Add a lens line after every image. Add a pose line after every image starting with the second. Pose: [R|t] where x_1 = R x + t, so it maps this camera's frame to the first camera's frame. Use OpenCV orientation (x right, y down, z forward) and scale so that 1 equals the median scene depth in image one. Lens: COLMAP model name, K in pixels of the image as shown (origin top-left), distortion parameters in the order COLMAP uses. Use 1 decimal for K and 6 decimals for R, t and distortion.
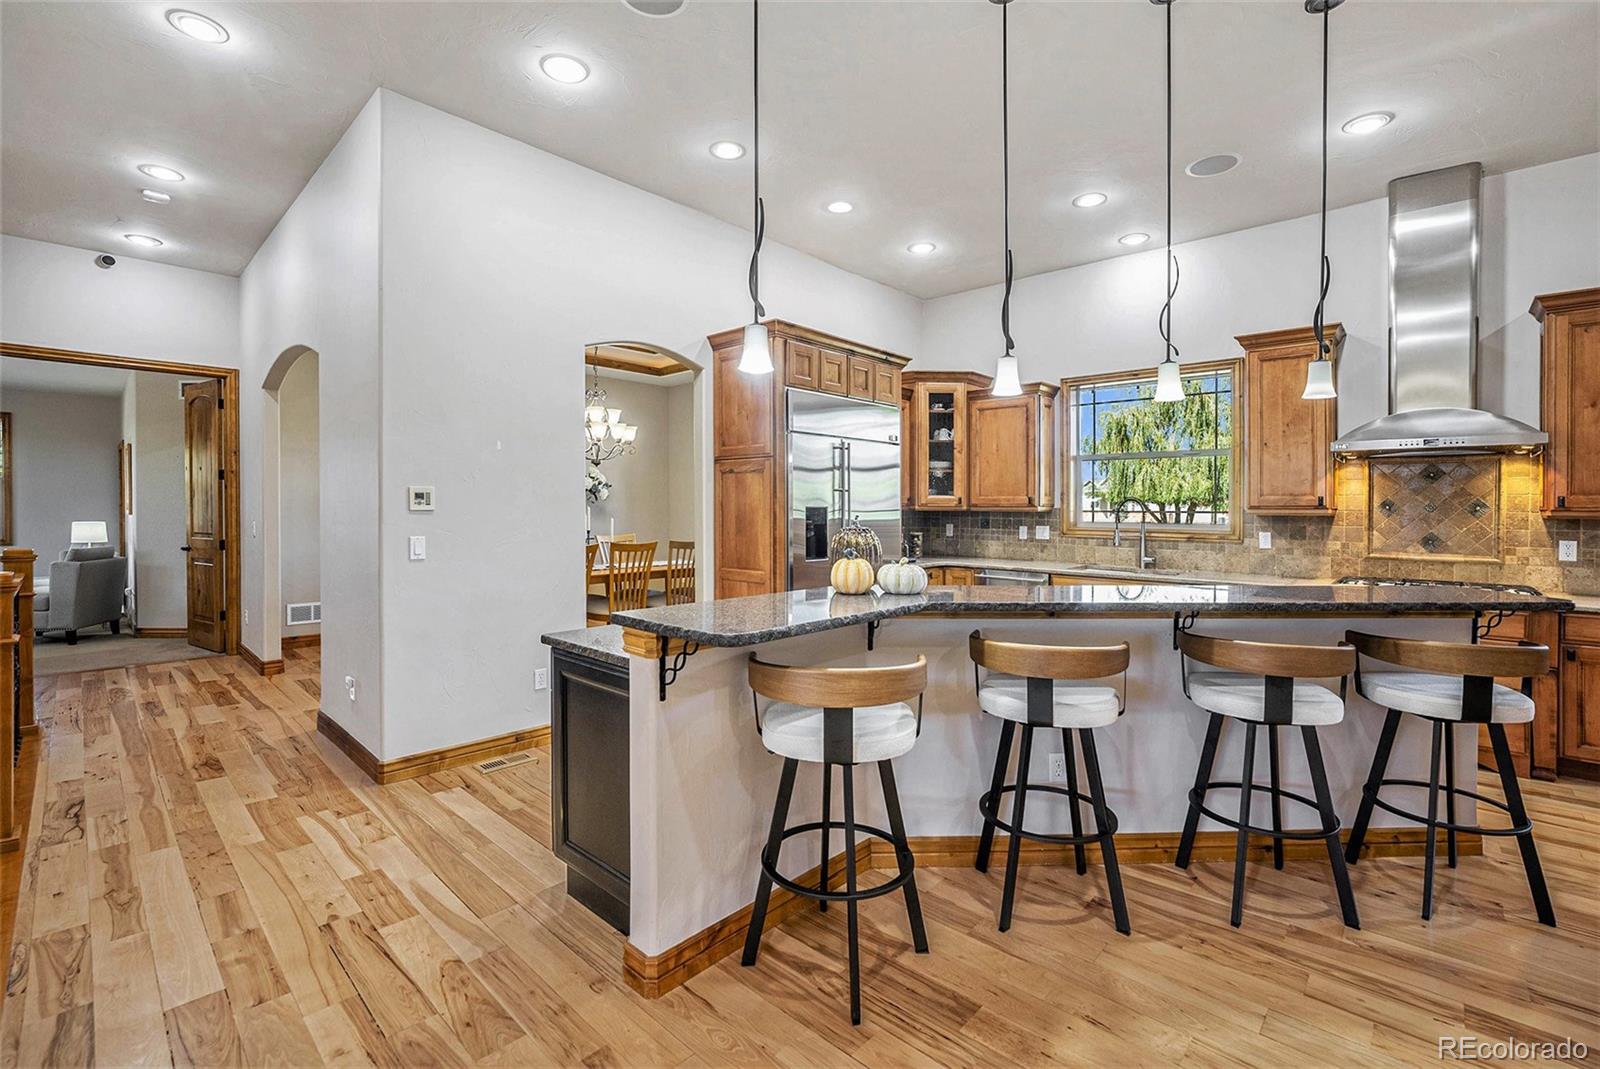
lens RADIAL K [[692.5, 0, 800.1], [0, 692.5, 520.6], [0, 0, 1]] dist [-0.013995, -0.000787]
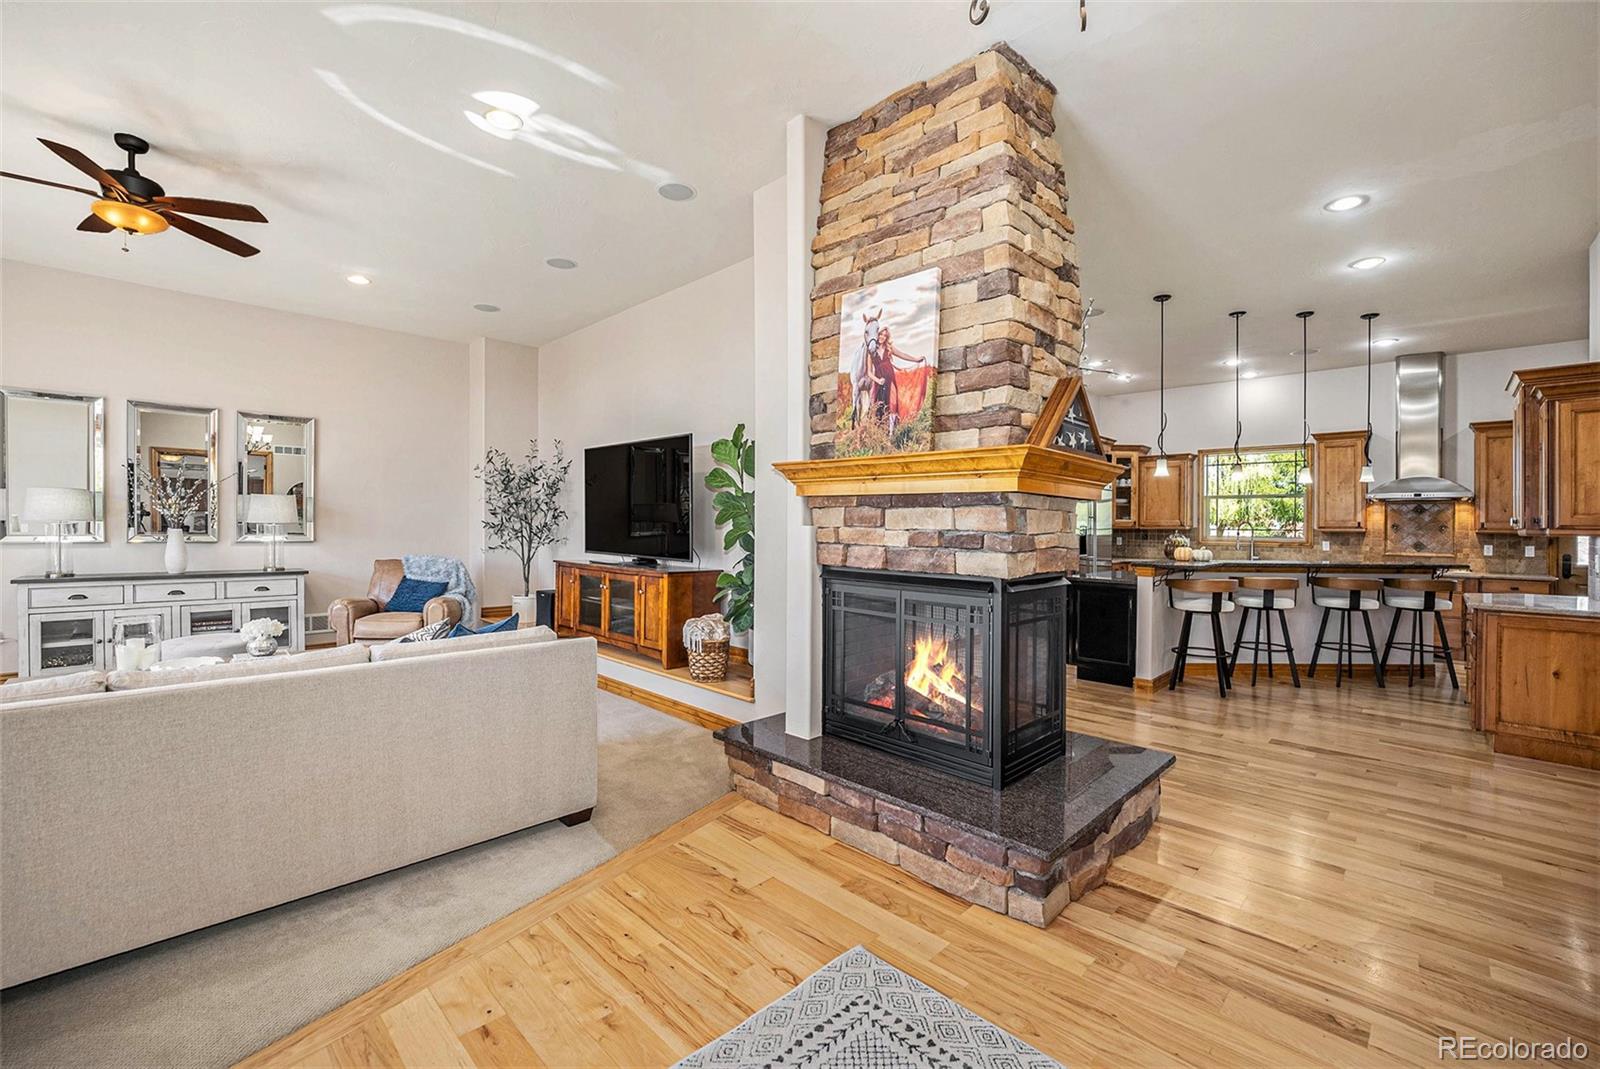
lens RADIAL K [[665.7, 0, 809.6], [0, 665.7, 536.6], [0, 0, 1]] dist [-0.022443, 0.000202]
pose [[0.999819, 0.001146, -0.019006, -0.759472], [-0.001134, 0.999999, 0.000662, 0.005862], [0.019006, -0.000640, 0.999819, -0.875794]]
